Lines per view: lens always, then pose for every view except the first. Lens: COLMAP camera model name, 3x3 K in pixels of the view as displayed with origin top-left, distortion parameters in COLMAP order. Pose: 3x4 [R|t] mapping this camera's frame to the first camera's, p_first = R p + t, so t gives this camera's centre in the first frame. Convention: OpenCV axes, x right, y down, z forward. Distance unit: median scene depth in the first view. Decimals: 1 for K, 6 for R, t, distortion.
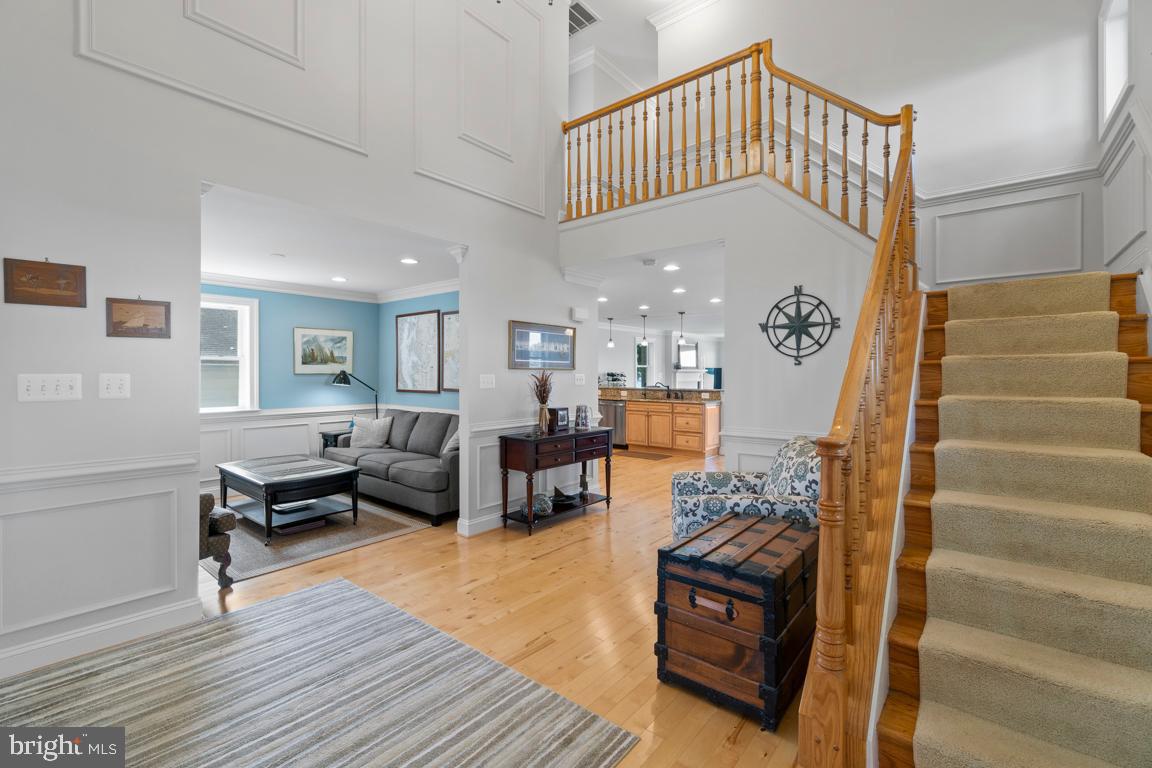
lens RADIAL K [[500.3, 0, 570.0], [0, 500.3, 369.7], [0, 0, 1]] dist [0.000970, 0.000093]
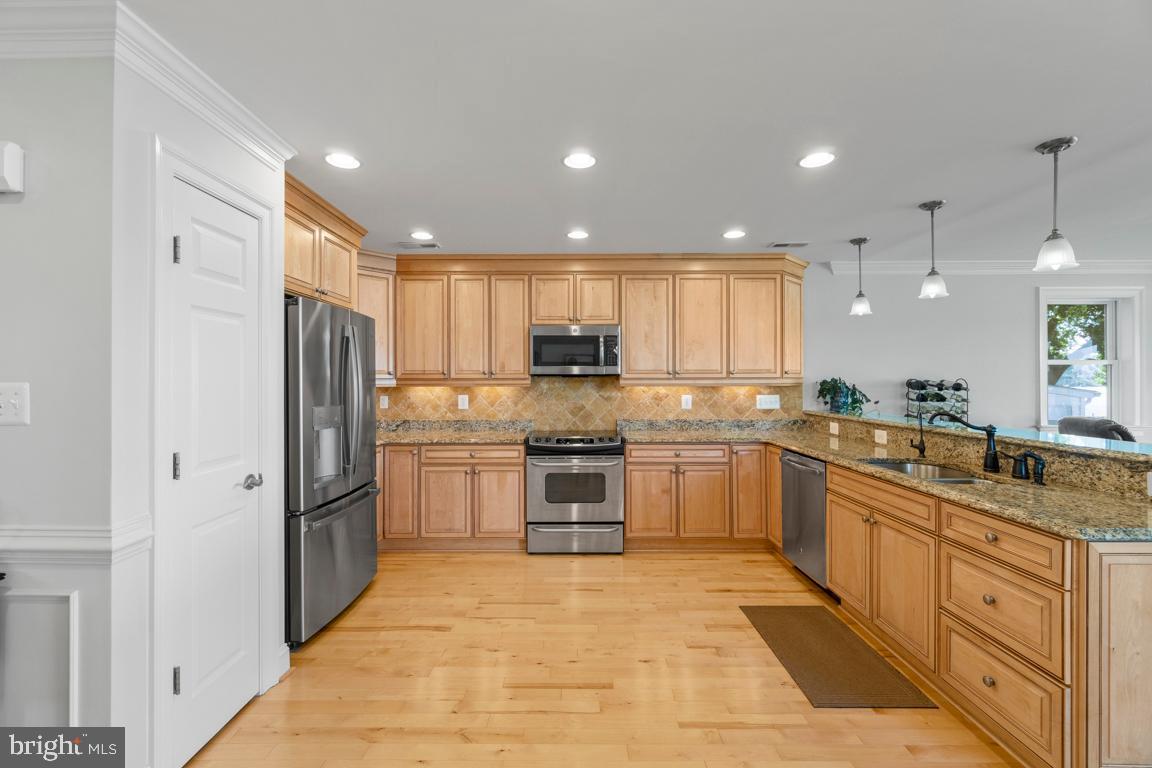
lens RADIAL K [[498.3, 0, 576.0], [0, 498.3, 384.0], [0, 0, 1]] dist [0.000221, 0.000008]
pose [[0.642270, 0.003673, -0.766470, 0.242408], [0.006811, 0.999922, 0.010498, 0.003648], [0.766448, -0.011963, 0.642195, 0.598818]]
